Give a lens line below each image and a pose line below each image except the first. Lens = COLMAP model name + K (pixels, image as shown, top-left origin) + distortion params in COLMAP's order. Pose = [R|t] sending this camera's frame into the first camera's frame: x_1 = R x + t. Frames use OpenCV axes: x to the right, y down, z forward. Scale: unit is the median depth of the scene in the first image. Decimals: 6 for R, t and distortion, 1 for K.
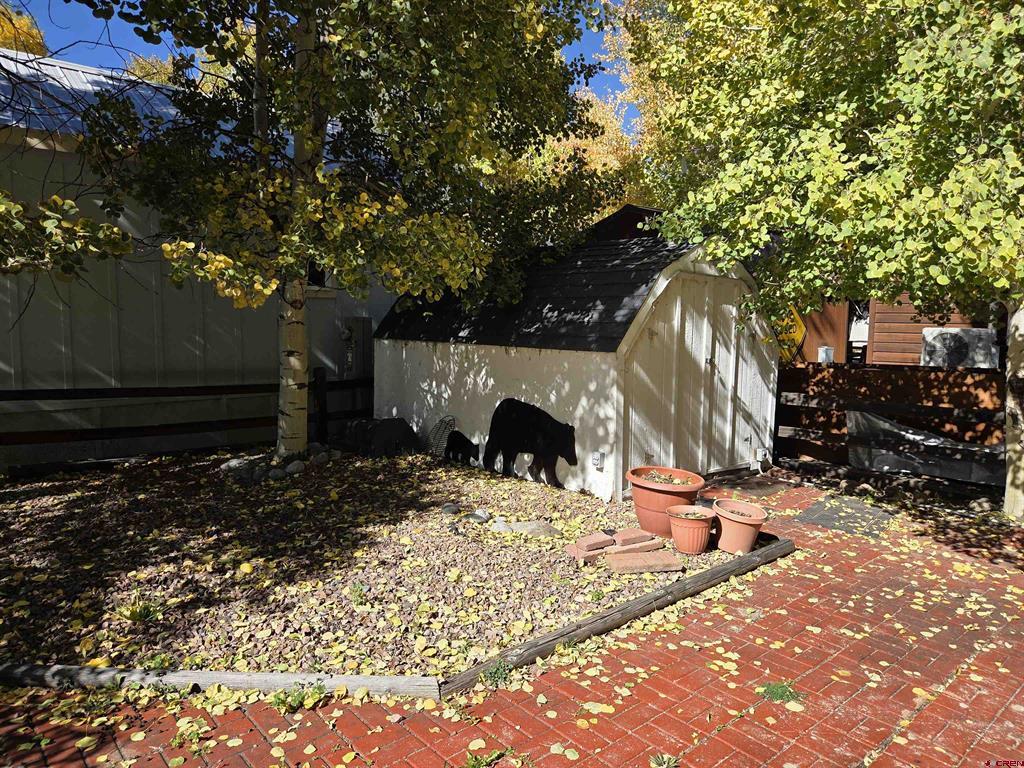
lens RADIAL K [[688.5, 0, 516.1], [0, 688.5, 386.4], [0, 0, 1]] dist [0.032450, -0.018889]
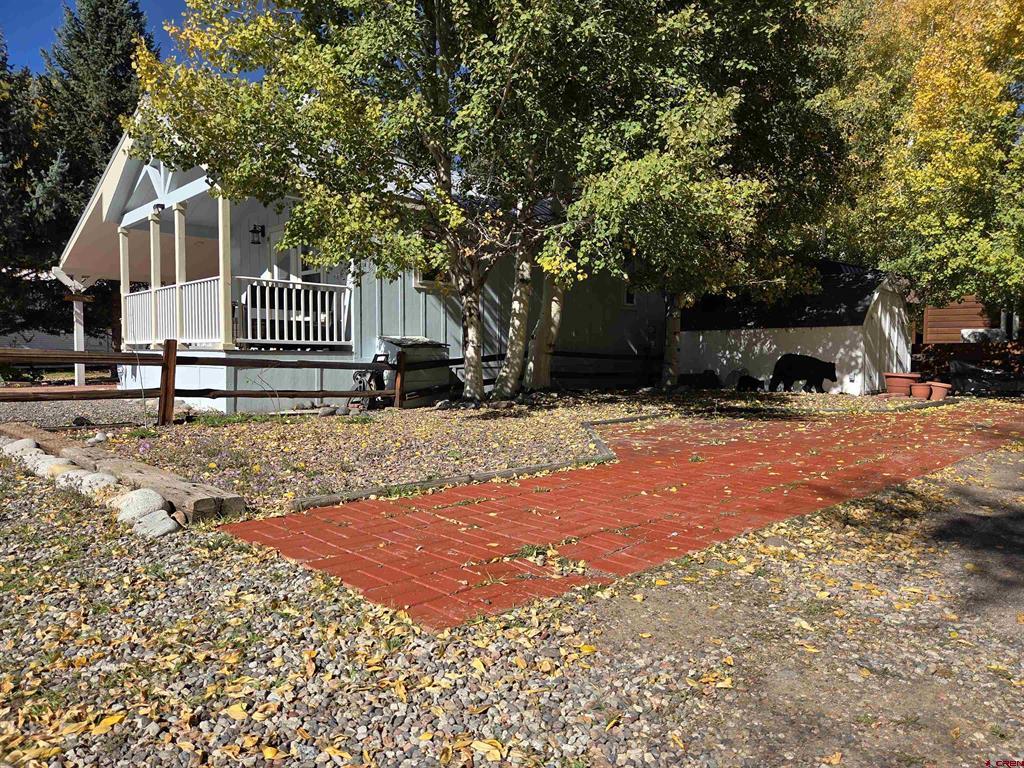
lens RADIAL K [[688.5, 0, 510.8], [0, 688.5, 385.4], [0, 0, 1]] dist [0.032450, -0.018889]
pose [[0.998671, -0.006693, 0.051097, -0.923689], [0.009938, 0.997930, -0.063537, 0.229404], [-0.050566, 0.063960, 0.996671, -0.955868]]
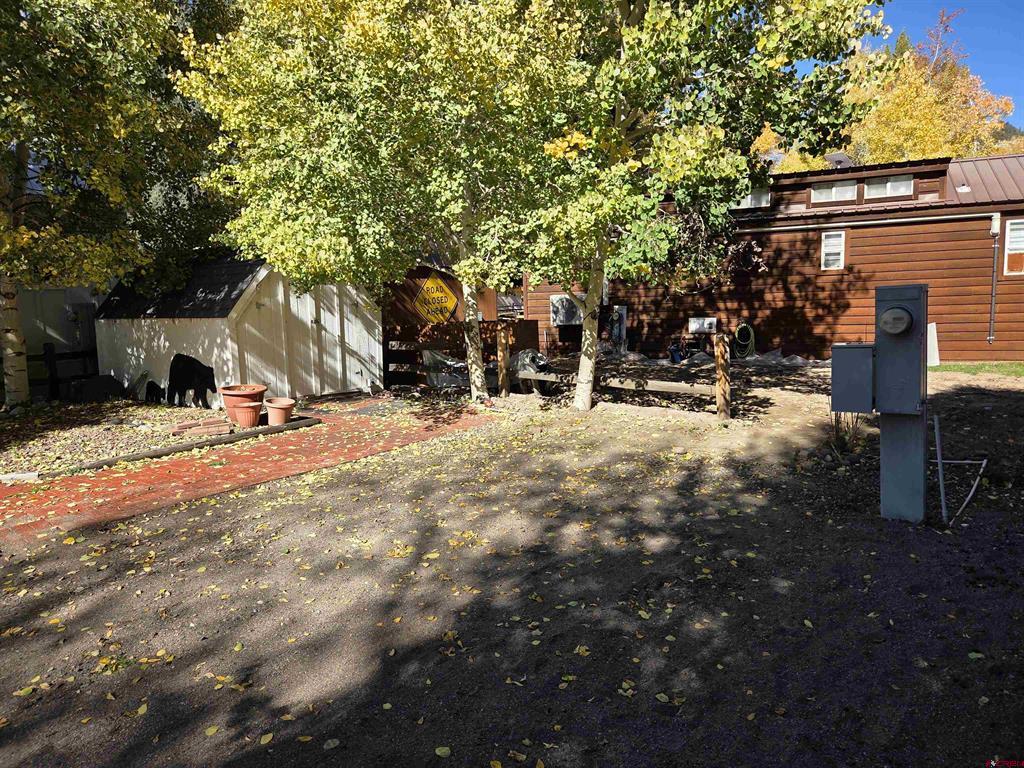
lens RADIAL K [[688.5, 0, 513.8], [0, 688.5, 378.5], [0, 0, 1]] dist [0.032450, -0.018889]
pose [[0.978432, -0.065535, 0.195898, 0.402216], [0.062066, 0.997788, 0.023804, 0.080630], [-0.197024, -0.011132, 0.980335, -0.598790]]
